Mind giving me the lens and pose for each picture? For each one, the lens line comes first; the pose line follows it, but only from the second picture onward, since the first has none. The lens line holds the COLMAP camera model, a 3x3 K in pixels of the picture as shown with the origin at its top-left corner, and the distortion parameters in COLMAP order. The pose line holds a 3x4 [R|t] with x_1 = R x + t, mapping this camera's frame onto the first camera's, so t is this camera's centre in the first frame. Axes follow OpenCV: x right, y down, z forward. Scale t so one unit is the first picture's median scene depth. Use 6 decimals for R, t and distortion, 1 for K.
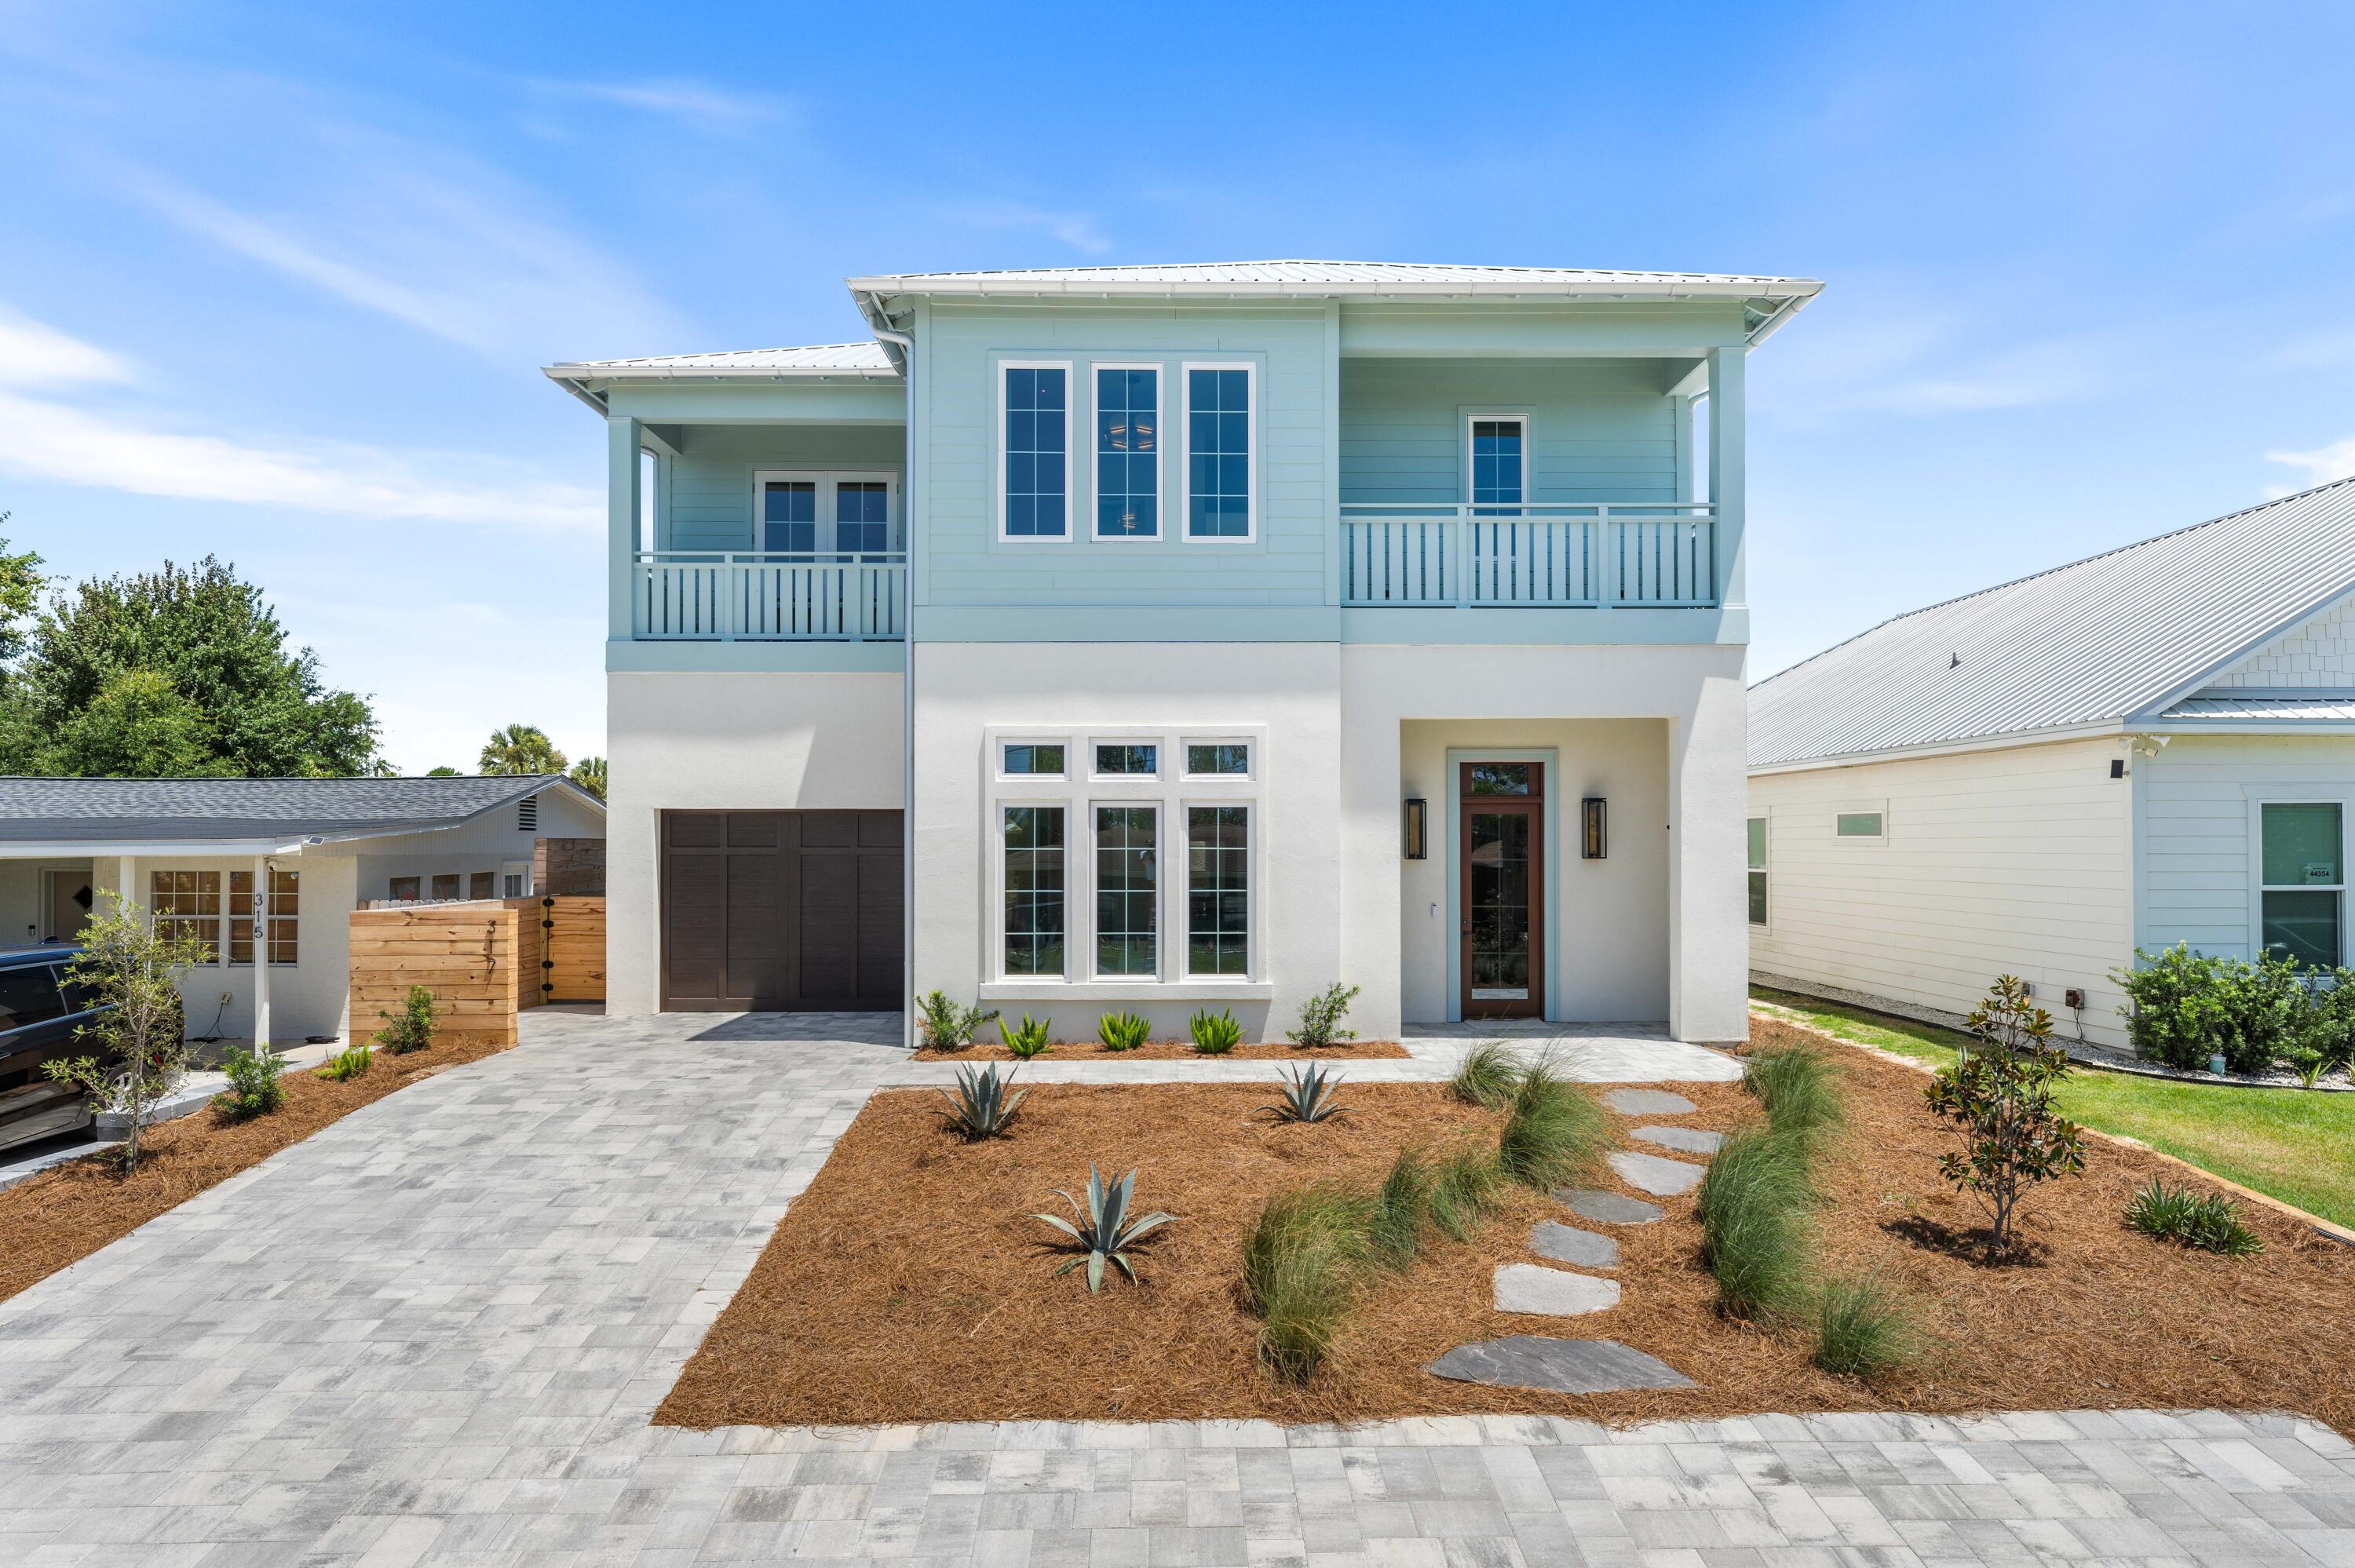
lens RADIAL K [[1223.0, 0, 1178.8], [0, 1223.0, 809.4], [0, 0, 1]] dist [0.004029, -0.000387]
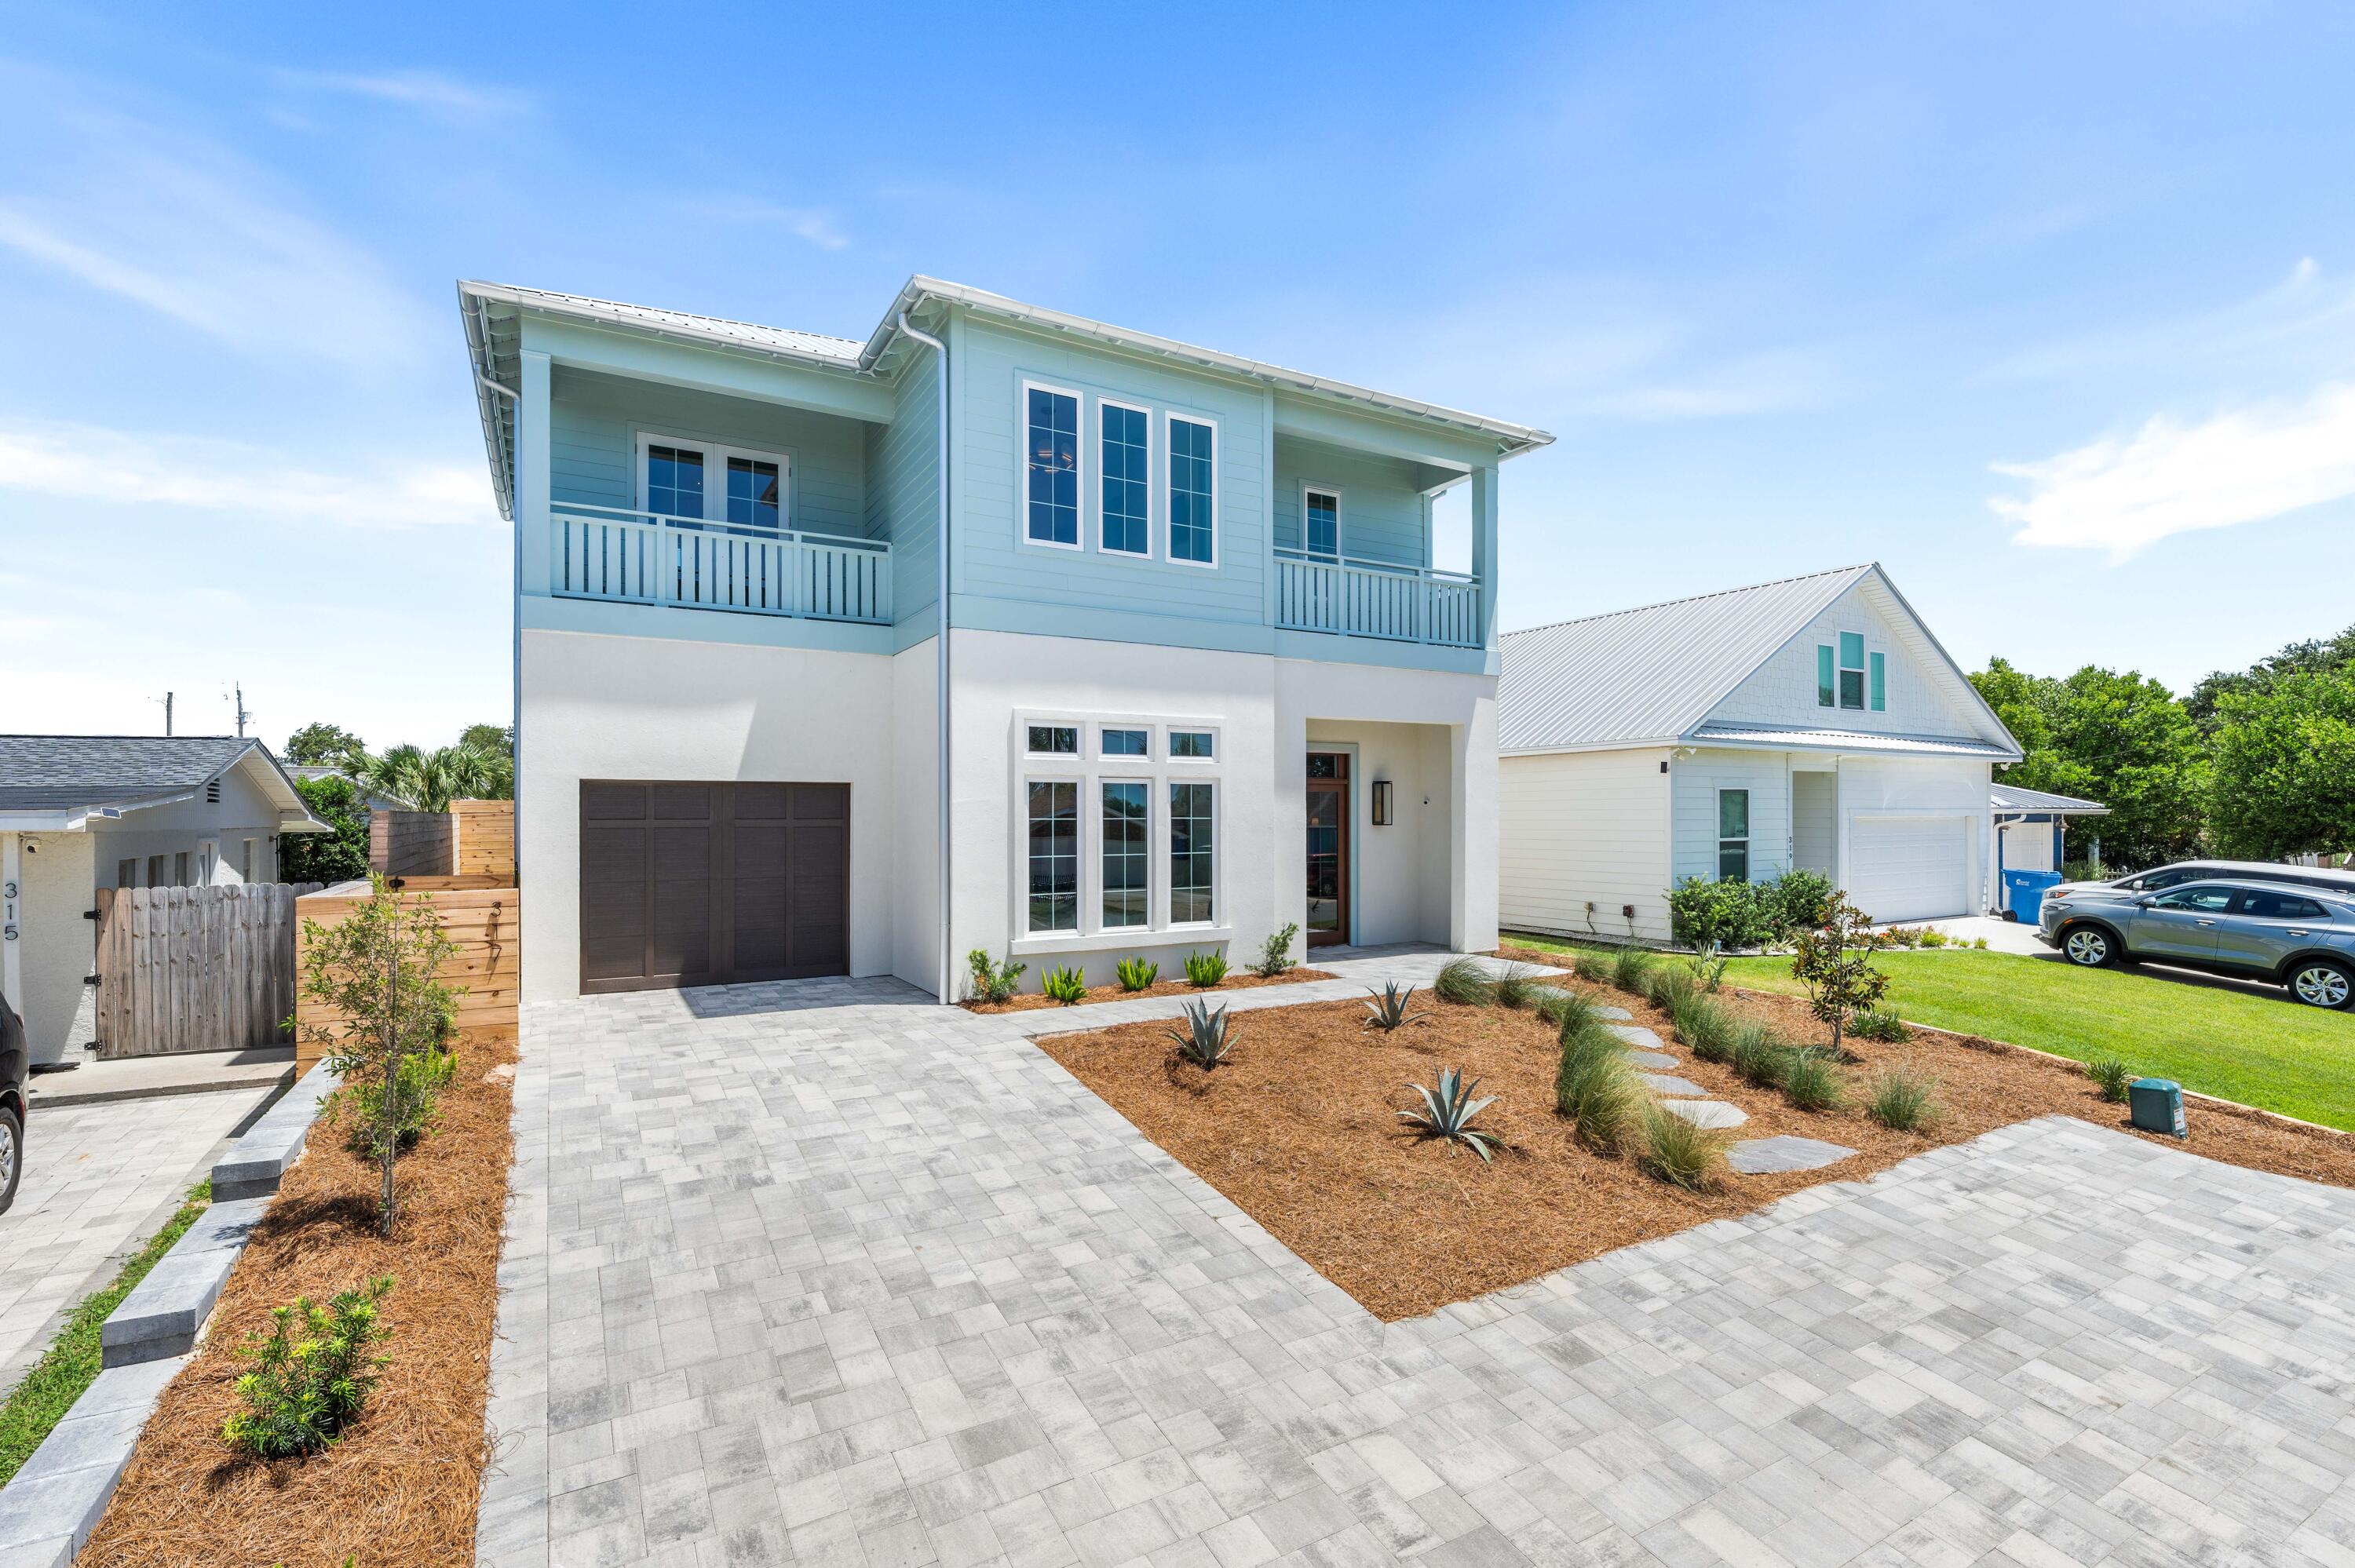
lens RADIAL K [[1019.0, 0, 1172.1], [0, 1019.0, 799.9], [0, 0, 1]] dist [-0.000107, -0.000161]
pose [[0.885591, 0.004905, 0.464440, -0.455496], [-0.009701, 0.999921, 0.007937, 0.005728], [-0.464365, -0.011534, 0.885569, 0.114400]]
